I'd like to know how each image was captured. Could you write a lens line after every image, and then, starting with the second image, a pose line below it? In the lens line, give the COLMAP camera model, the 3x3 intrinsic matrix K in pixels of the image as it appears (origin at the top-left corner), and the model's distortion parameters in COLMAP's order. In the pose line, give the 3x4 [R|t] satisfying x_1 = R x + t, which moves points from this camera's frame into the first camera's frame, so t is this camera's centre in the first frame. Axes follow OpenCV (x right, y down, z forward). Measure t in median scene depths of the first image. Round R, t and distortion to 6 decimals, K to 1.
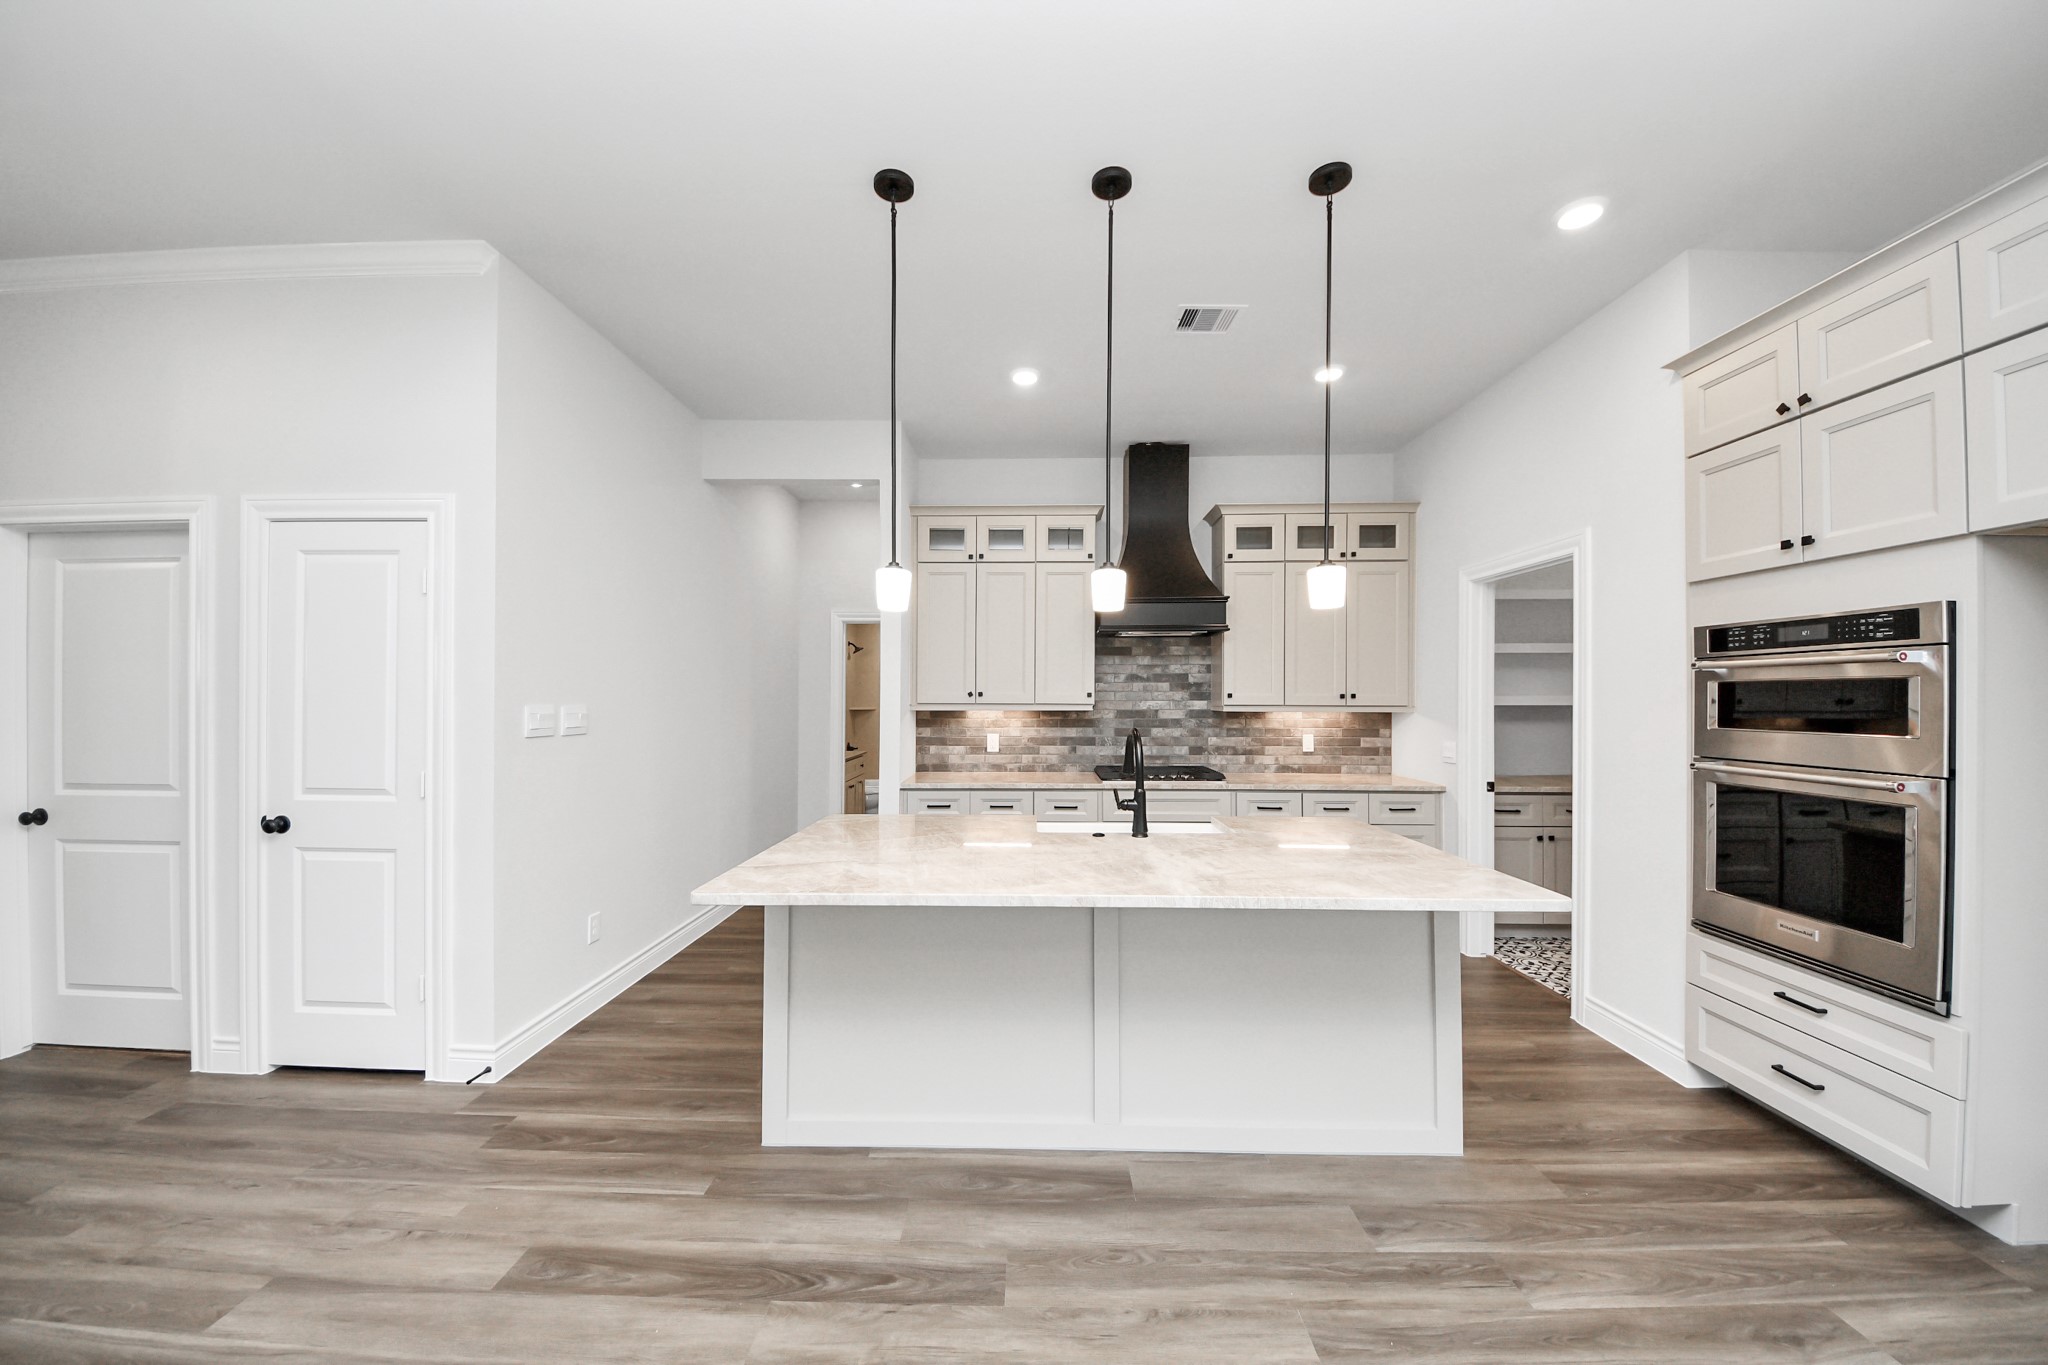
lens RADIAL K [[726.9, 0, 1025.8], [0, 726.9, 692.5], [0, 0, 1]] dist [0.000850, -0.000137]
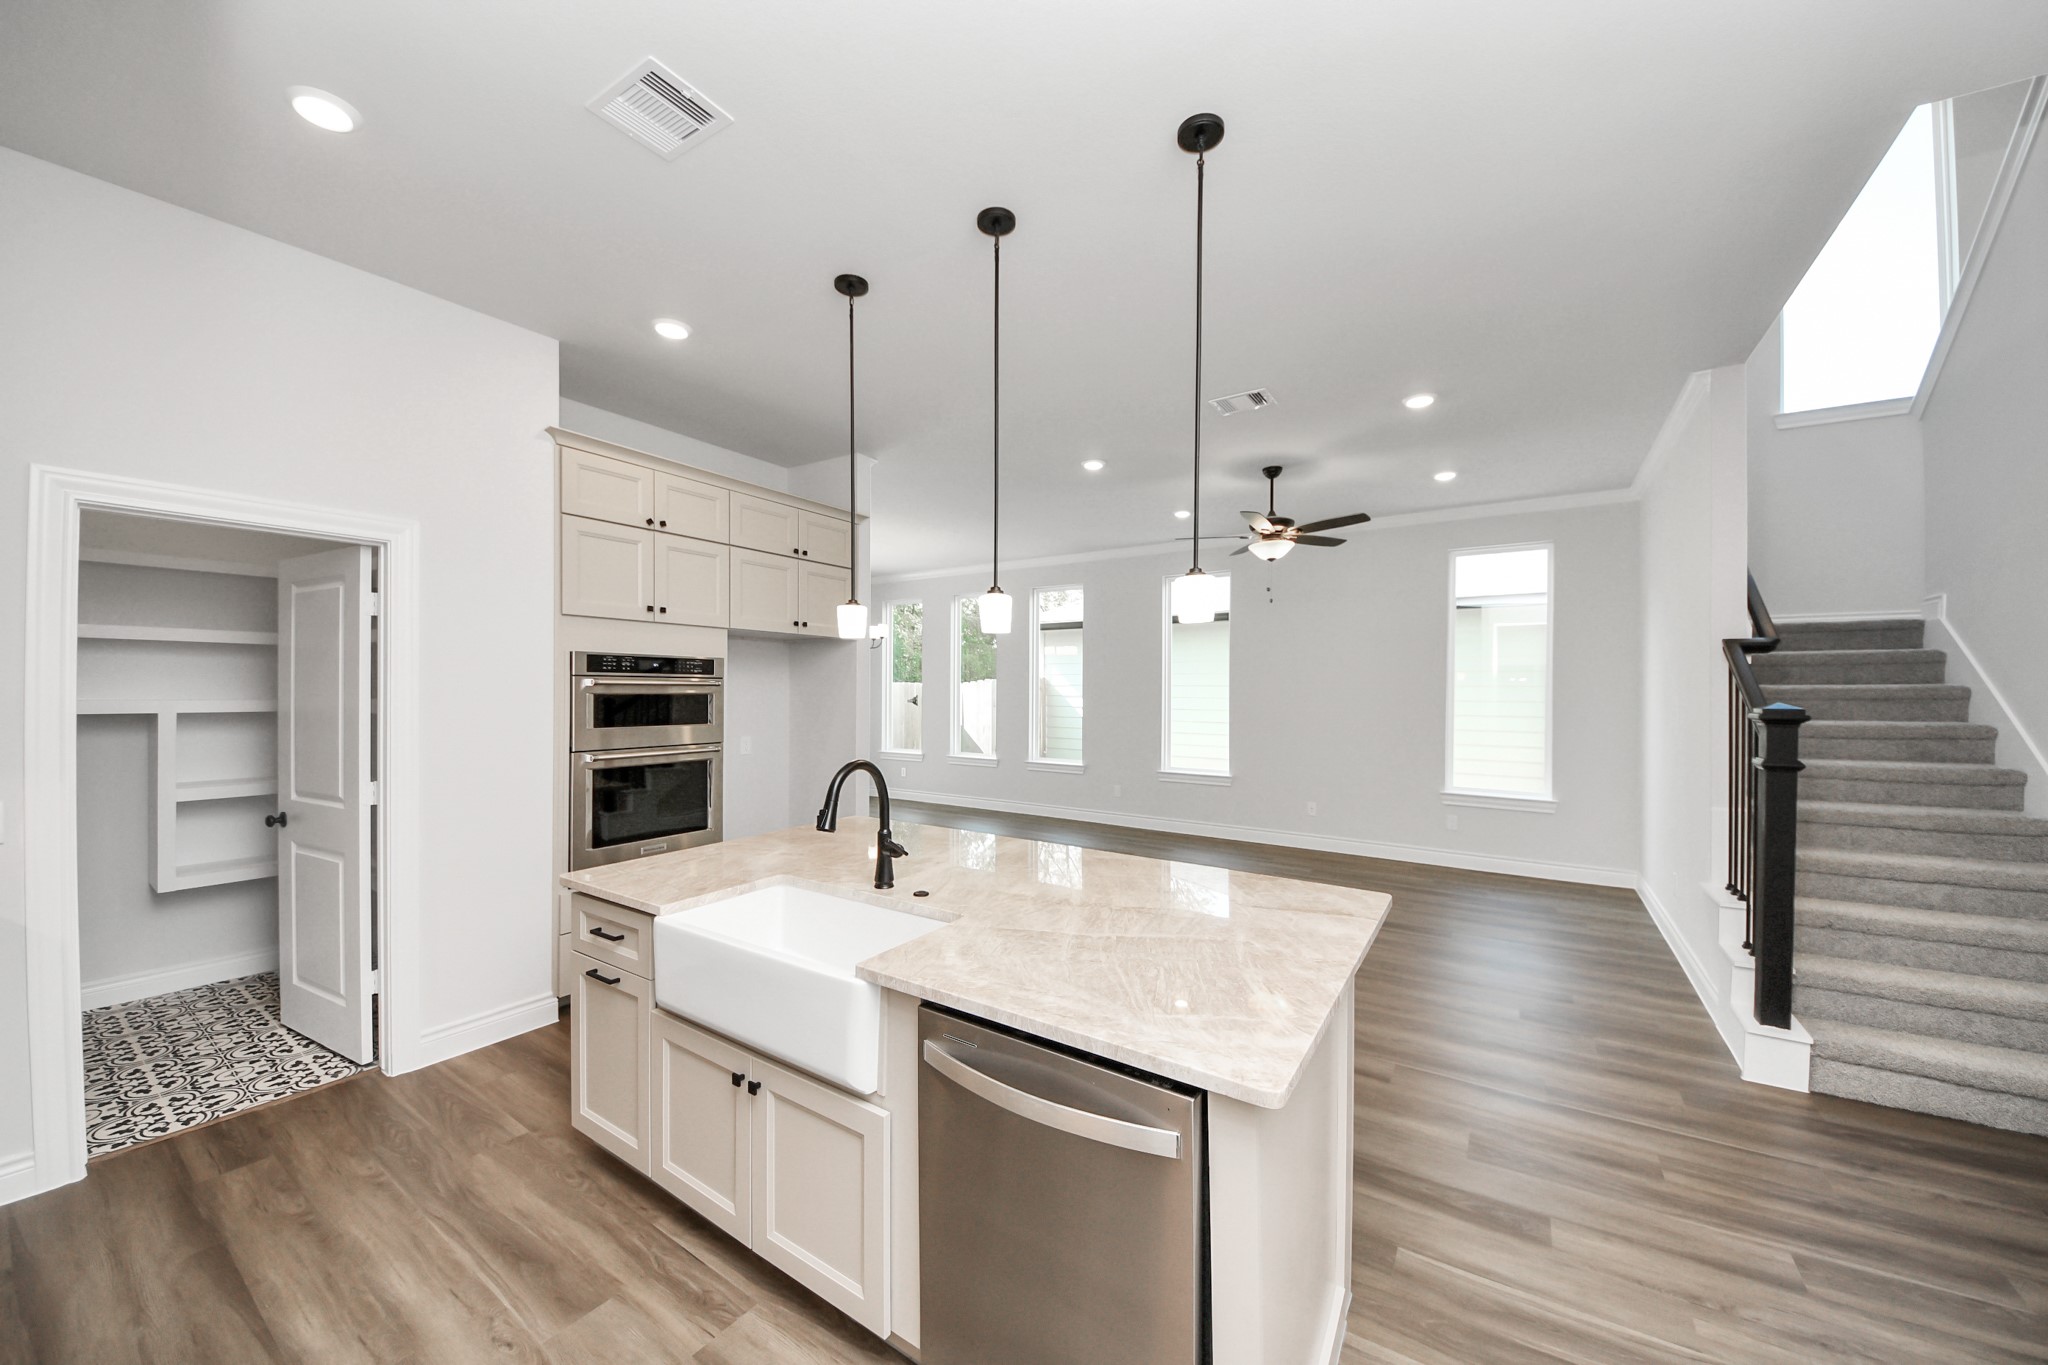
lens RADIAL K [[726.9, 0, 1025.8], [0, 726.9, 692.5], [0, 0, 1]] dist [0.000850, -0.000137]
pose [[-0.842275, -0.007325, 0.538999, -0.483873], [-0.007274, 0.999971, 0.002223, -0.029690], [-0.538999, -0.002048, -0.842304, 1.853242]]
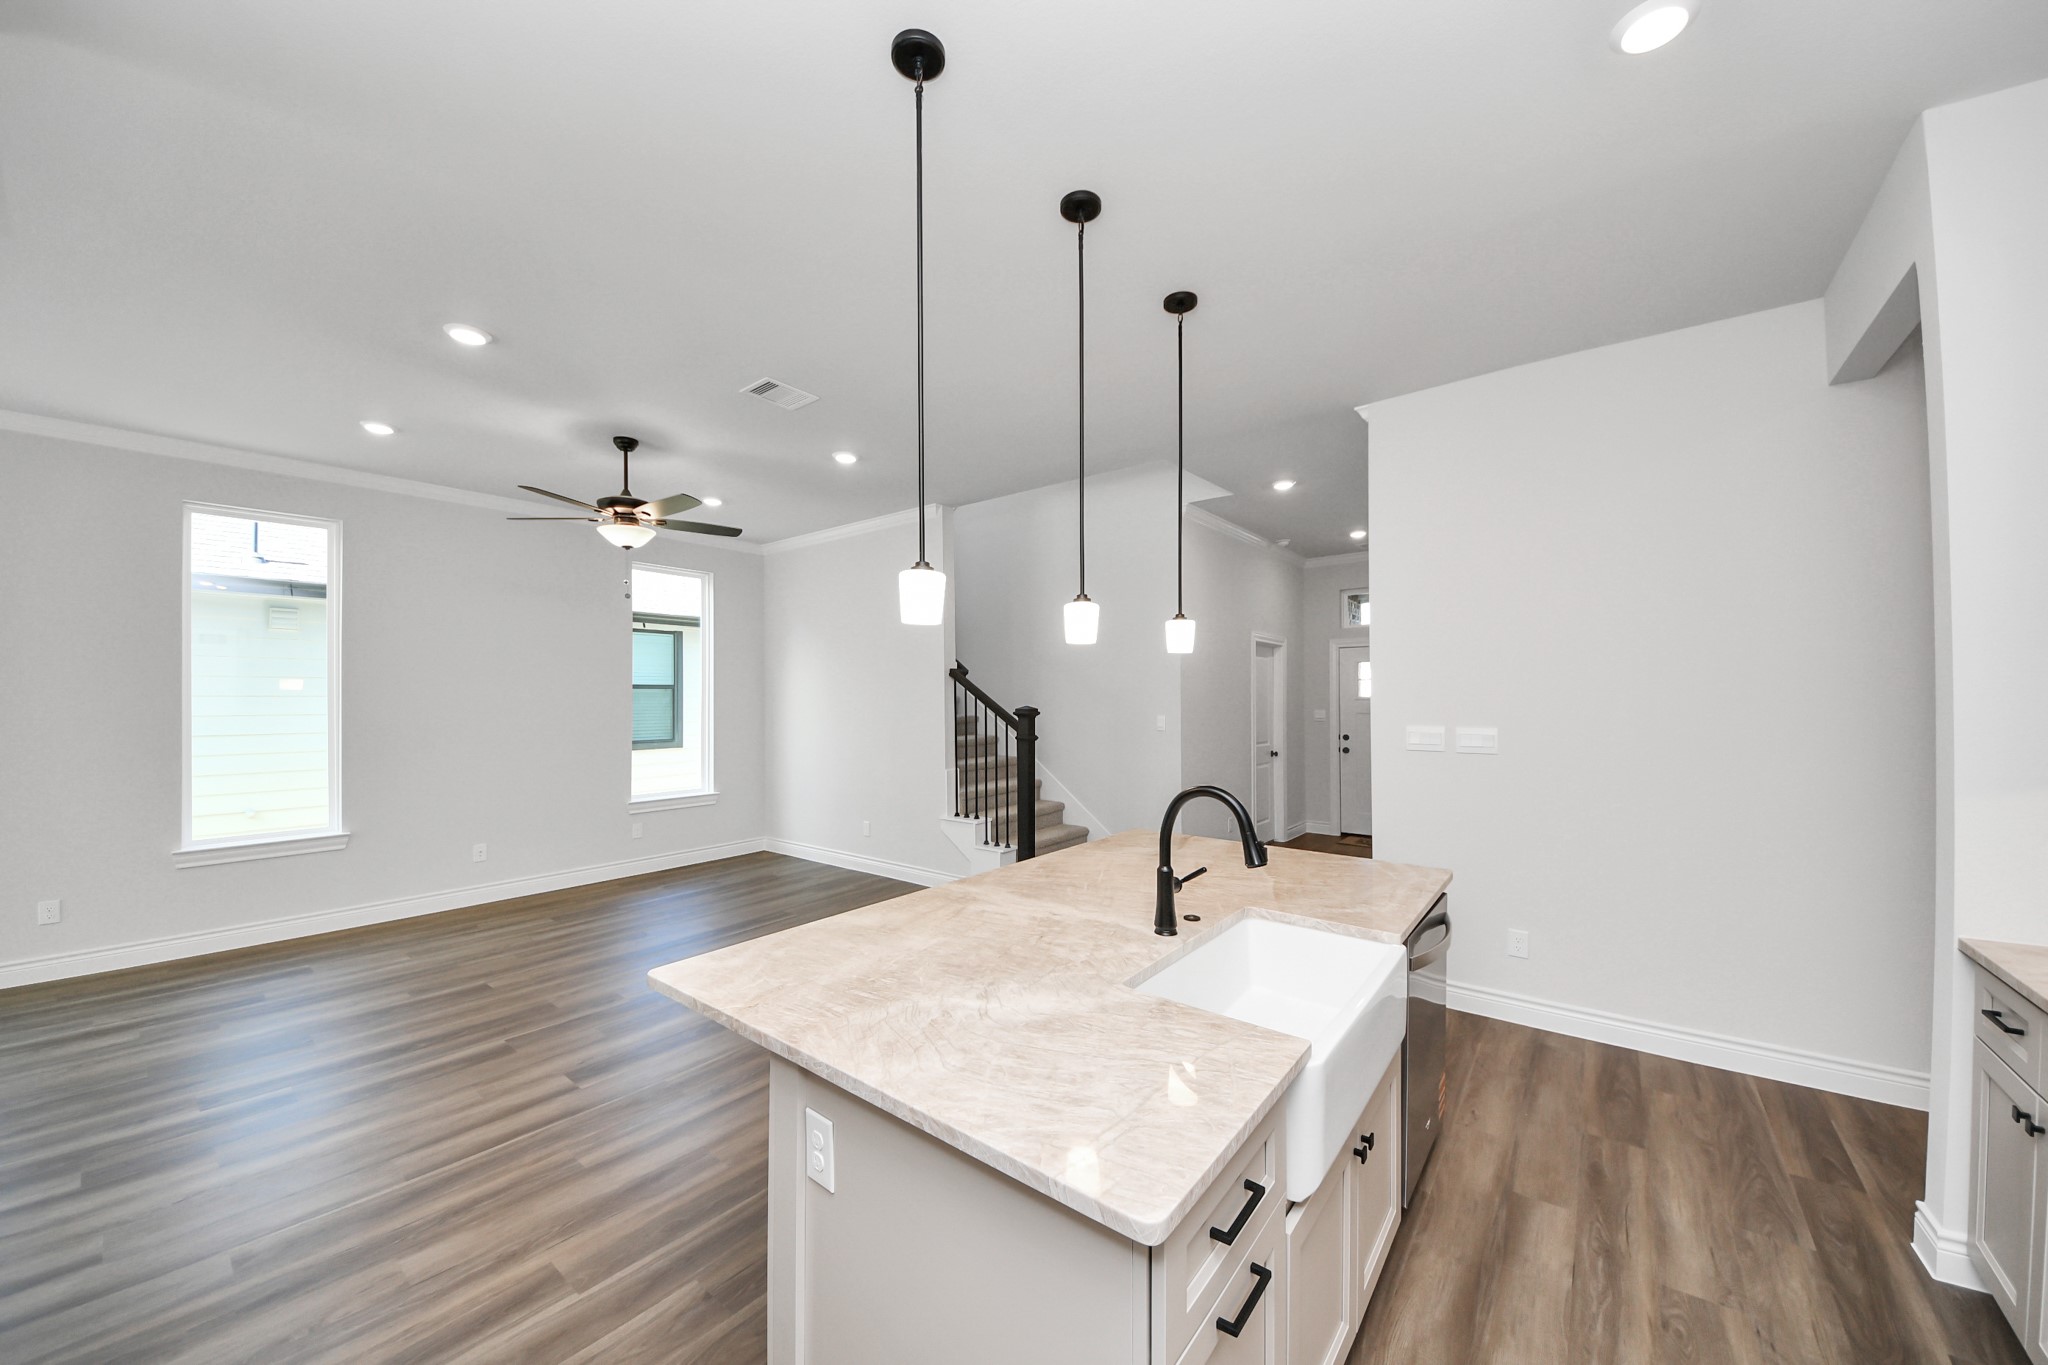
lens RADIAL K [[726.9, 0, 1025.8], [0, 726.9, 692.5], [0, 0, 1]] dist [0.000850, -0.000137]
pose [[-0.607686, -0.005868, -0.794156, 0.935832], [0.004030, 0.999937, -0.010473, -0.037657], [0.794167, -0.009565, -0.607624, 1.529073]]
